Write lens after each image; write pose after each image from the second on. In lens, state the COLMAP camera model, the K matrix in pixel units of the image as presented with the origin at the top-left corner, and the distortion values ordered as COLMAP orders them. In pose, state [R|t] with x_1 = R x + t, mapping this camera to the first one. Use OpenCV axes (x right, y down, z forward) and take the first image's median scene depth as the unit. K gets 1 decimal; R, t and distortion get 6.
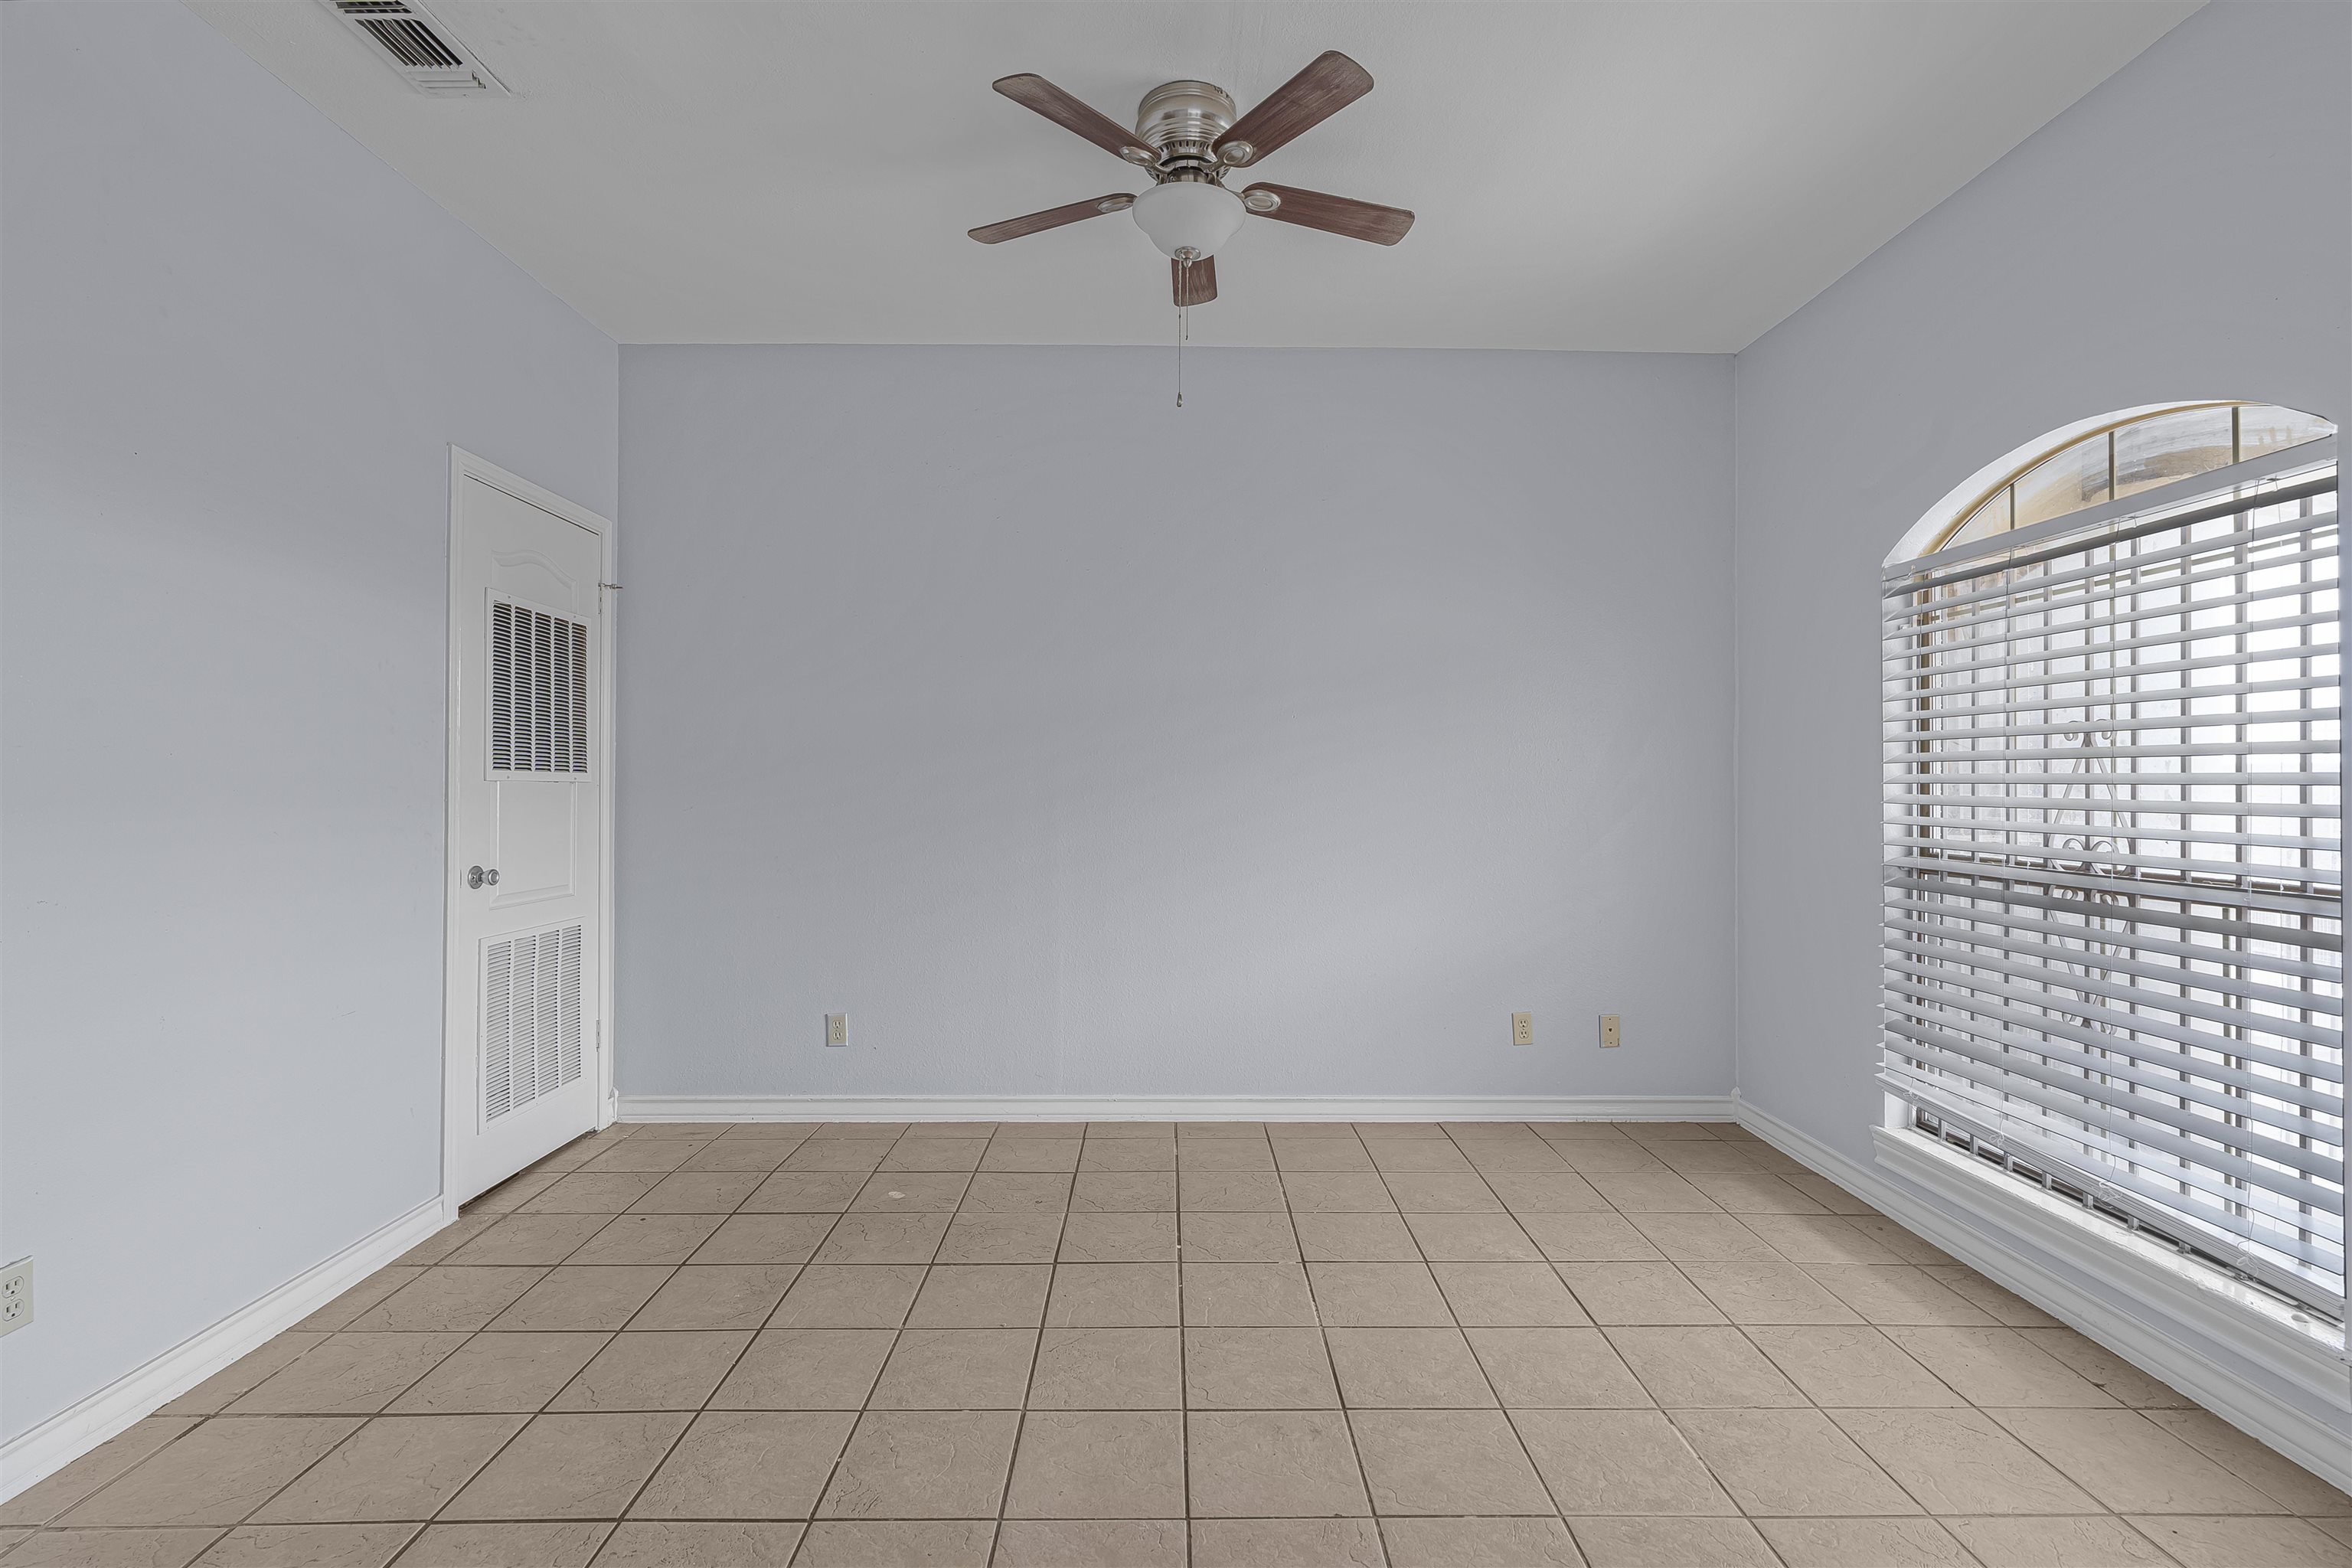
lens RADIAL K [[1087.0, 0, 1176.0], [0, 1087.0, 784.0], [0, 0, 1]] dist [0.000008, 0.000616]
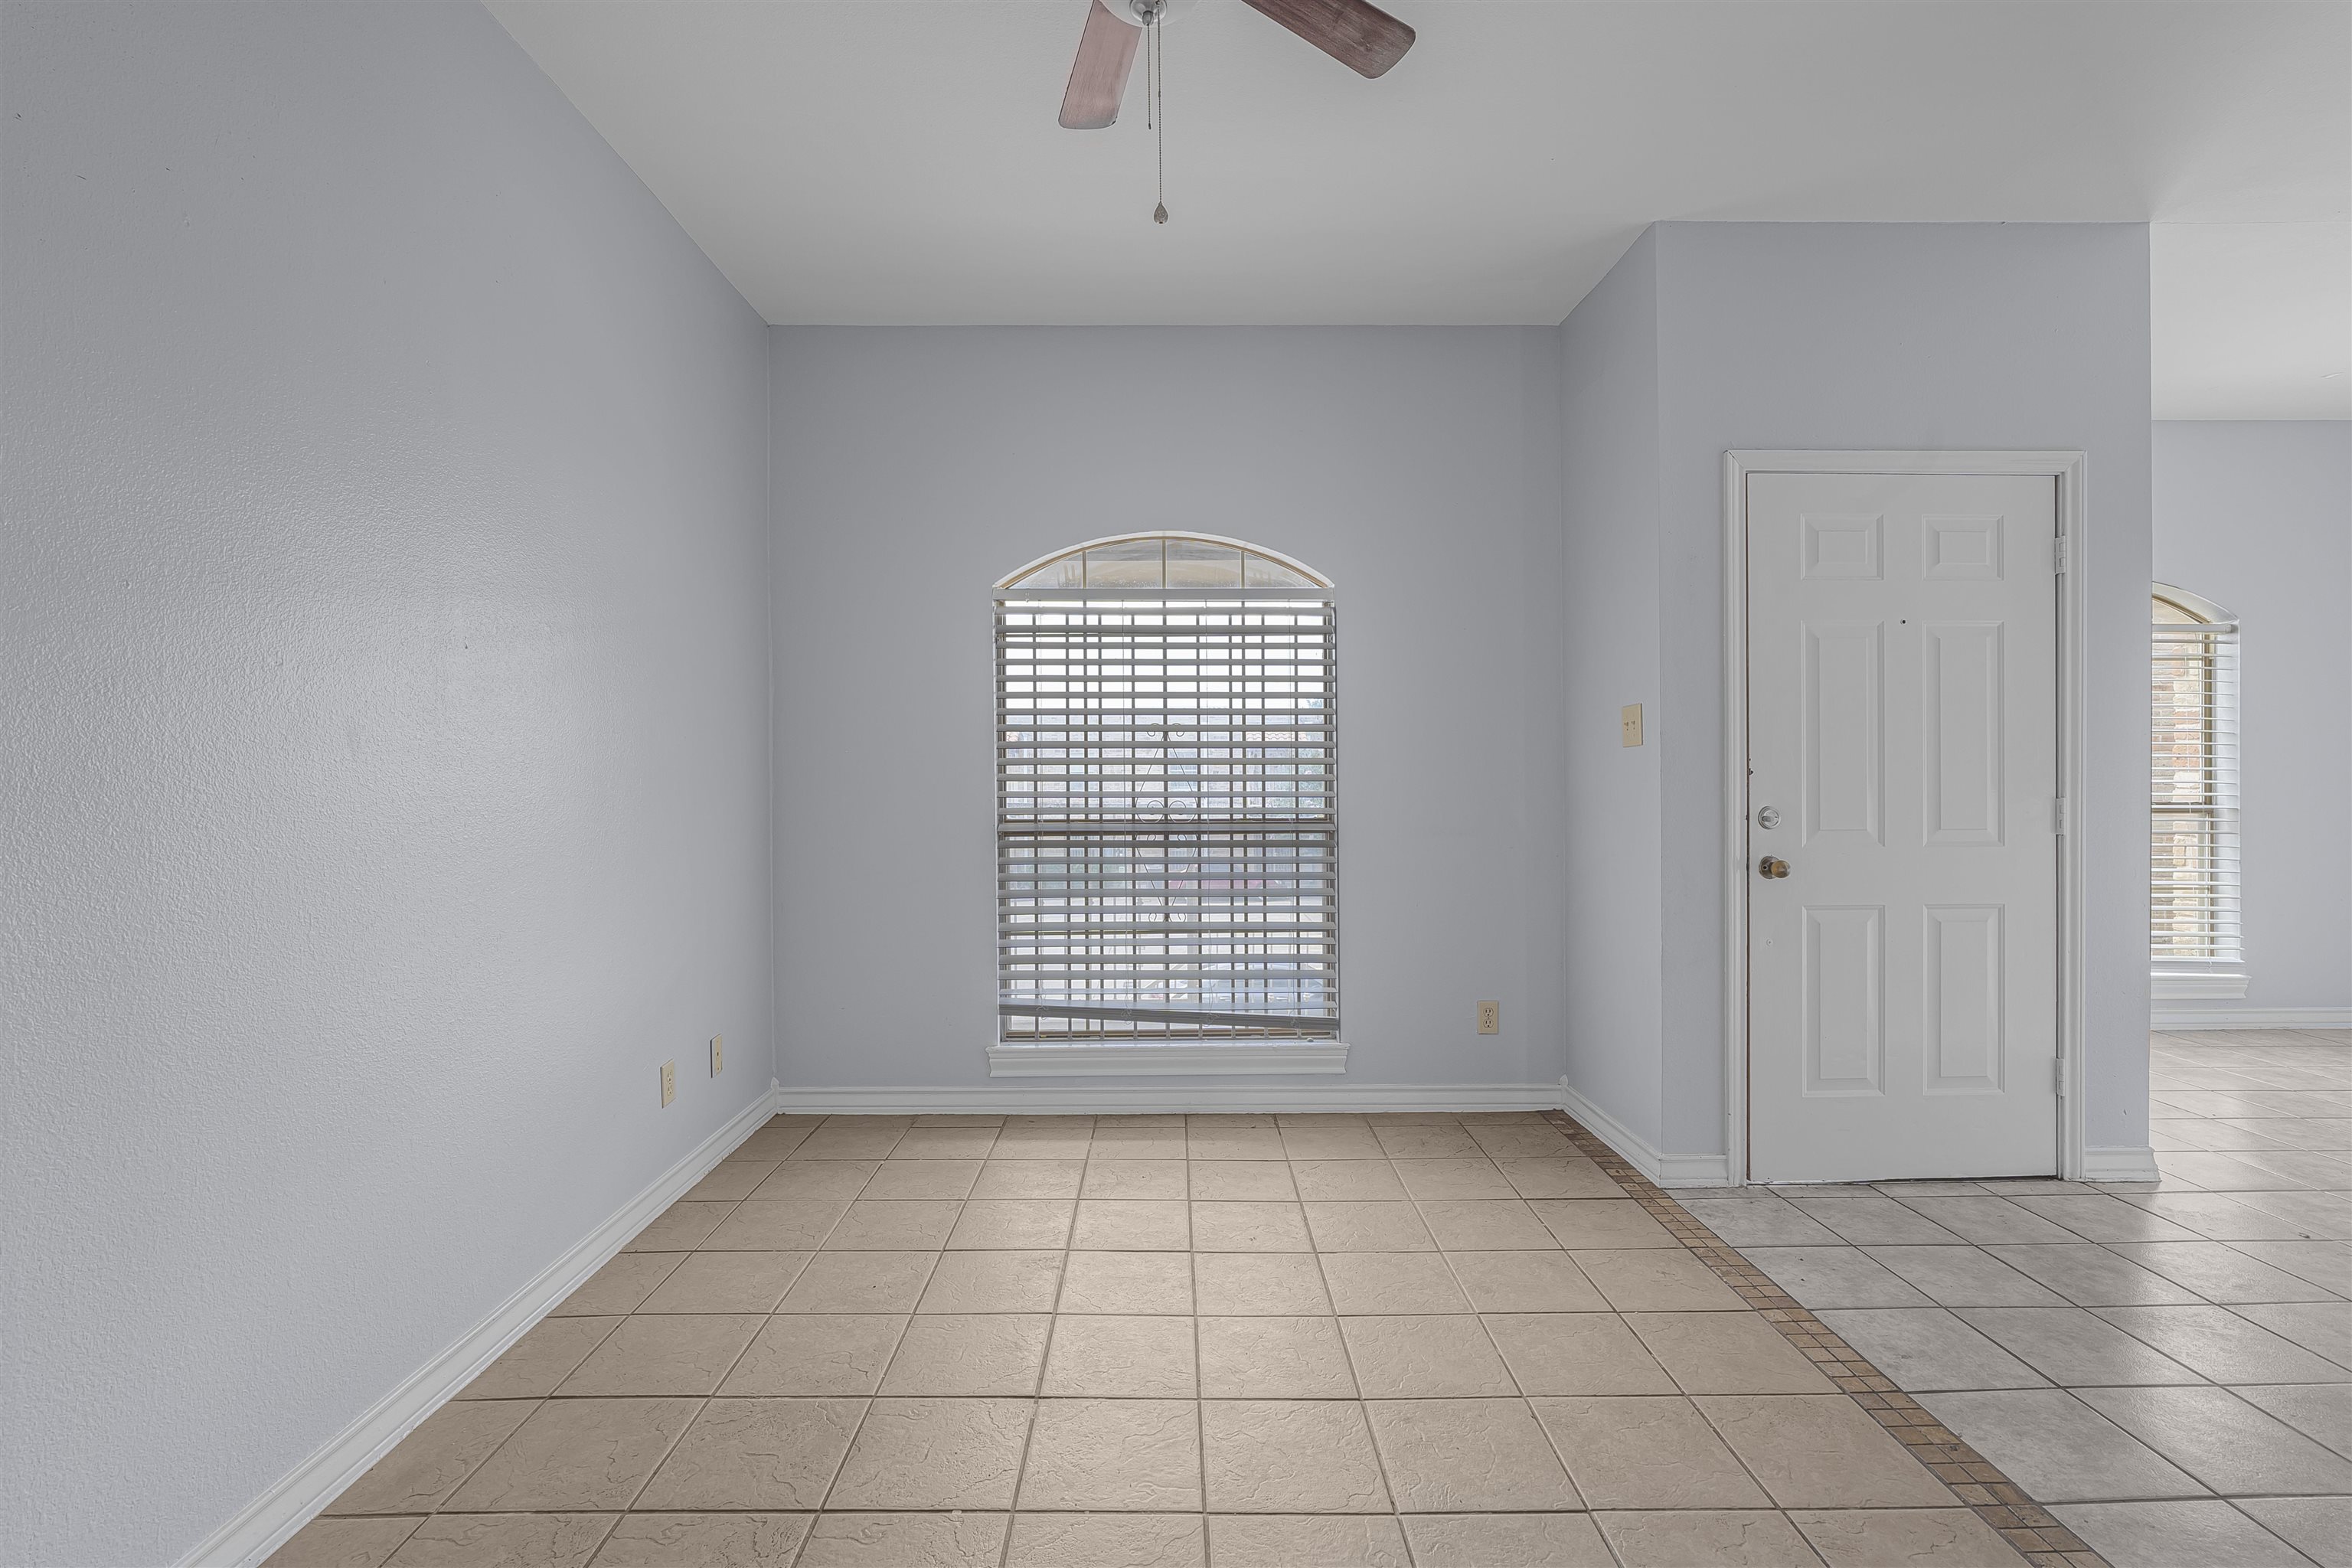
lens RADIAL K [[1087.0, 0, 1176.0], [0, 1087.0, 784.0], [0, 0, 1]] dist [0.000008, 0.000616]
pose [[-0.021244, -0.017014, 0.999630, -0.603969], [-0.002999, 0.999852, 0.016955, -0.001094], [-0.999770, -0.002638, -0.021292, 0.866672]]
